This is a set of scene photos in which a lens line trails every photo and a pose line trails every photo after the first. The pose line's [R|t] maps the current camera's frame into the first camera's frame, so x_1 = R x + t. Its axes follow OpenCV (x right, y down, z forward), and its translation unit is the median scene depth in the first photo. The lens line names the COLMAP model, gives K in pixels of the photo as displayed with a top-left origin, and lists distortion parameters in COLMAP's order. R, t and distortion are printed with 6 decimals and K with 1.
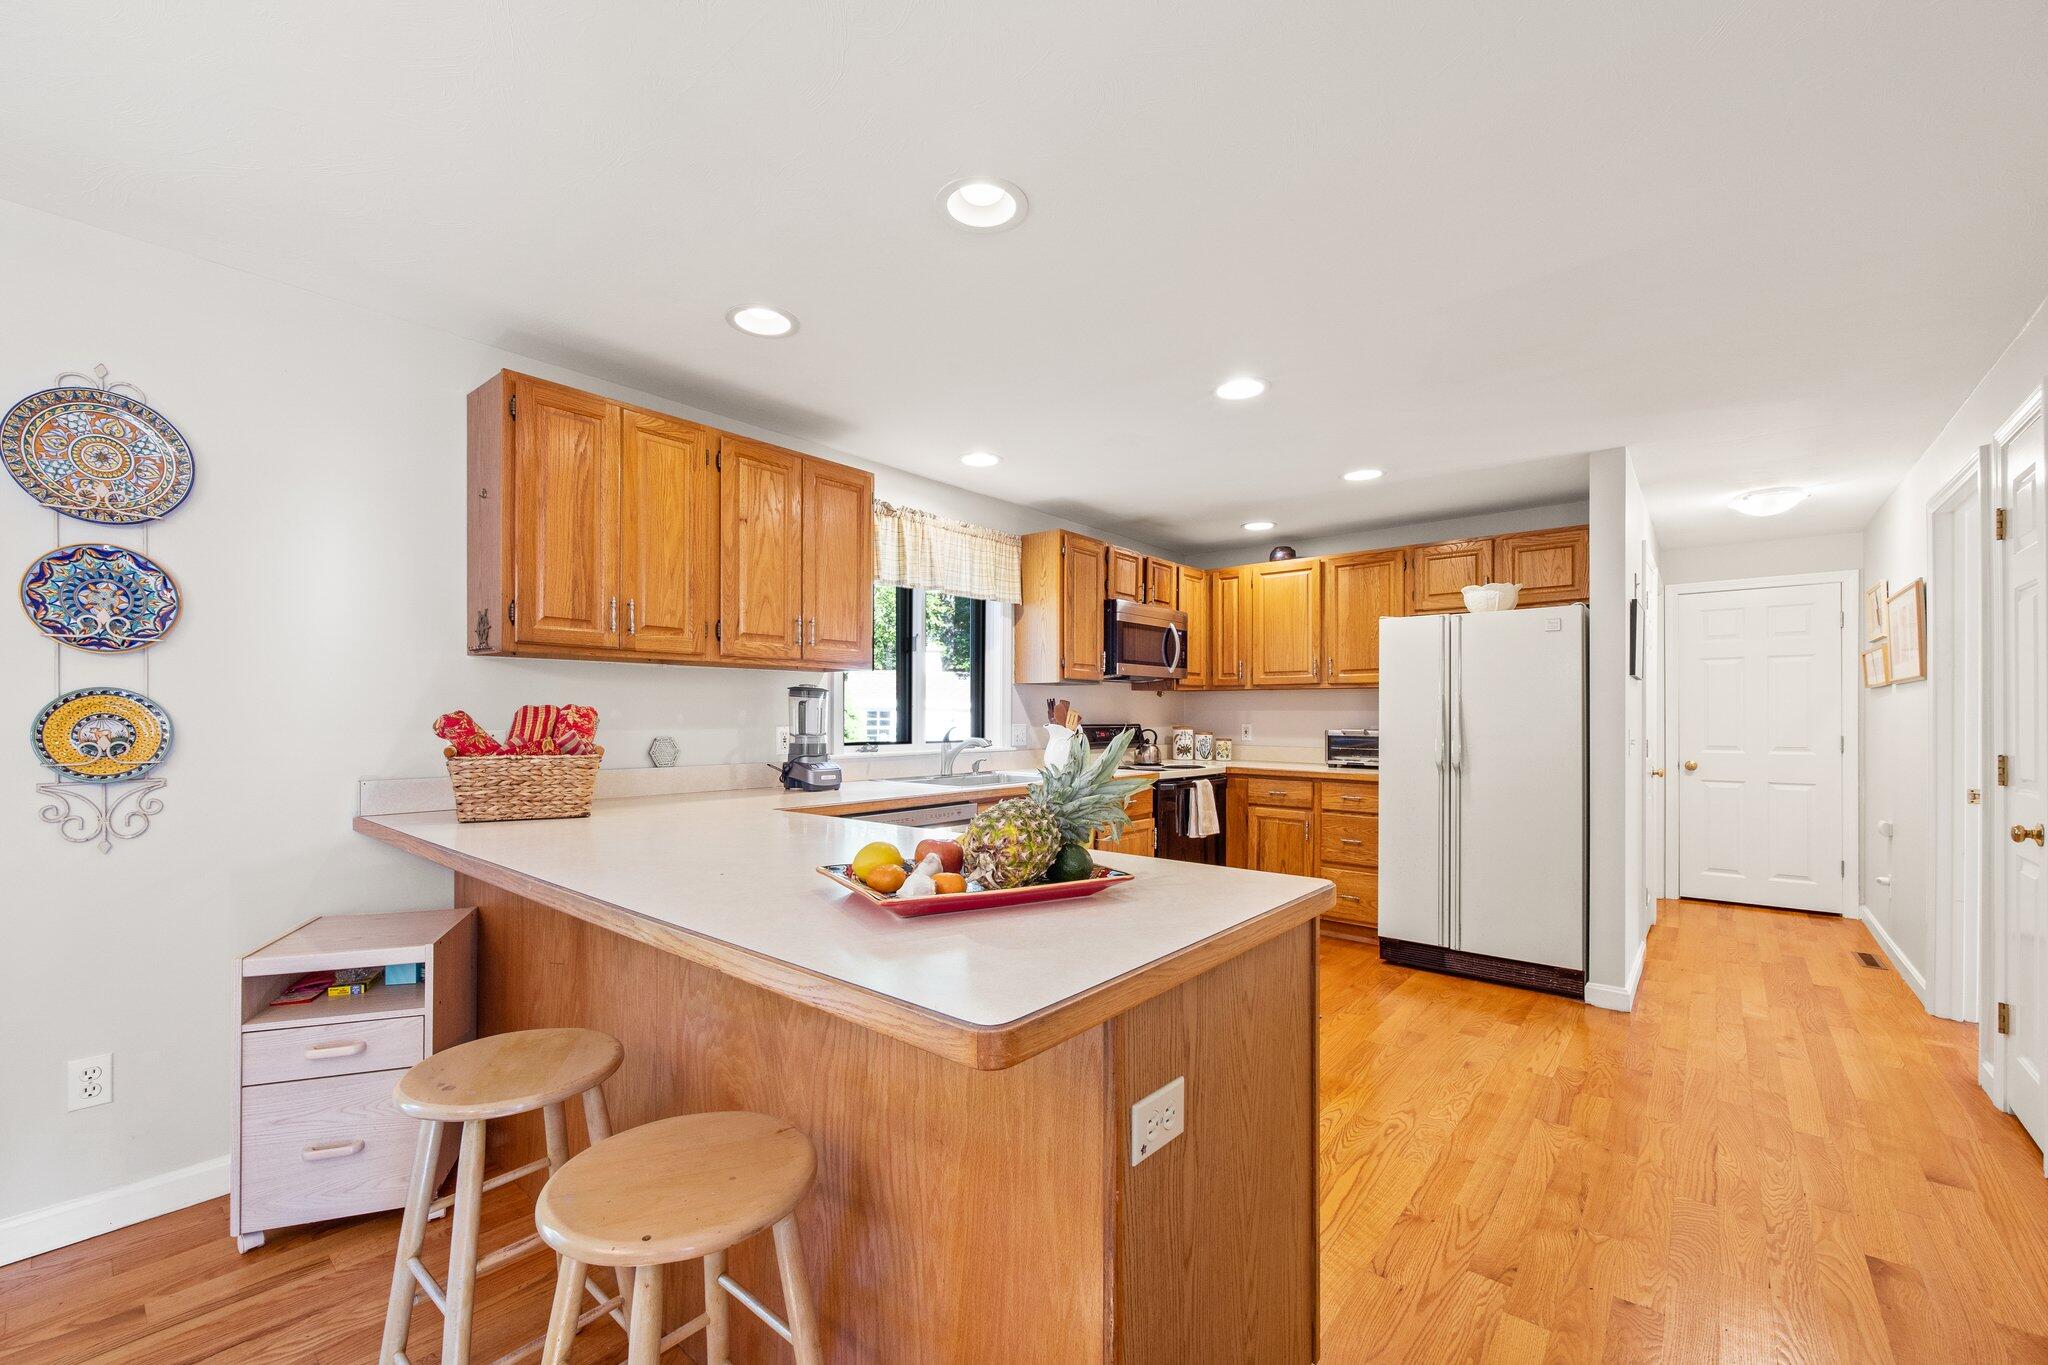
lens RADIAL K [[831.2, 0, 1006.8], [0, 831.2, 724.1], [0, 0, 1]] dist [-0.001254, -0.000333]
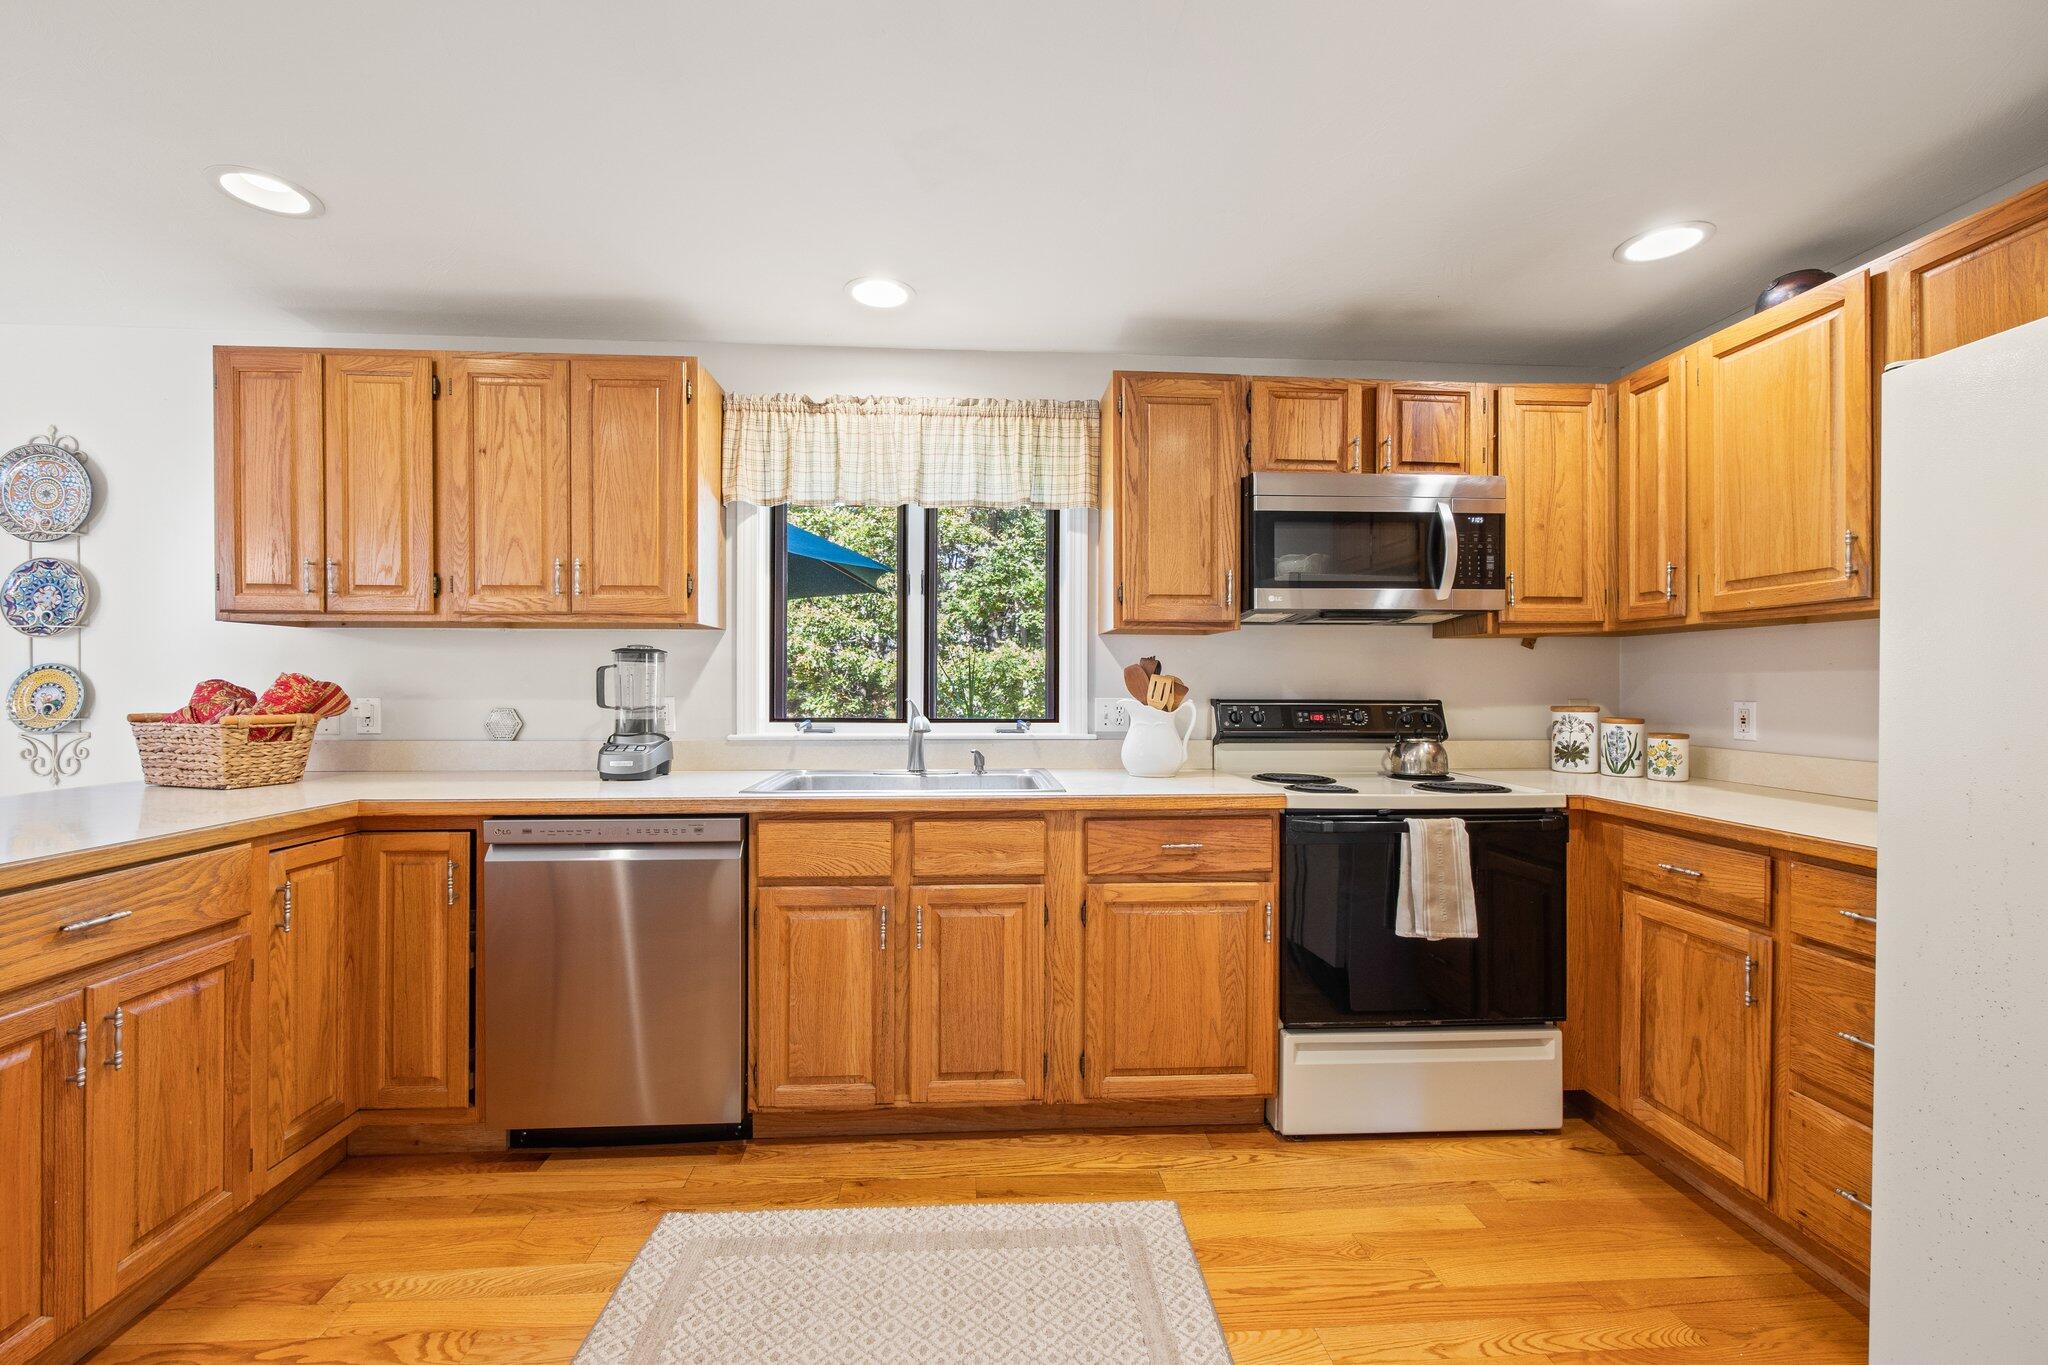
lens RADIAL K [[817.7, 0, 1024.0], [0, 817.7, 682.5], [0, 0, 1]] dist [-0.000768, -0.000006]
pose [[0.698848, -0.002794, -0.715265, 0.625124], [-0.007066, 0.999917, -0.010810, -0.006282], [0.715235, 0.012608, 0.698770, 0.776983]]
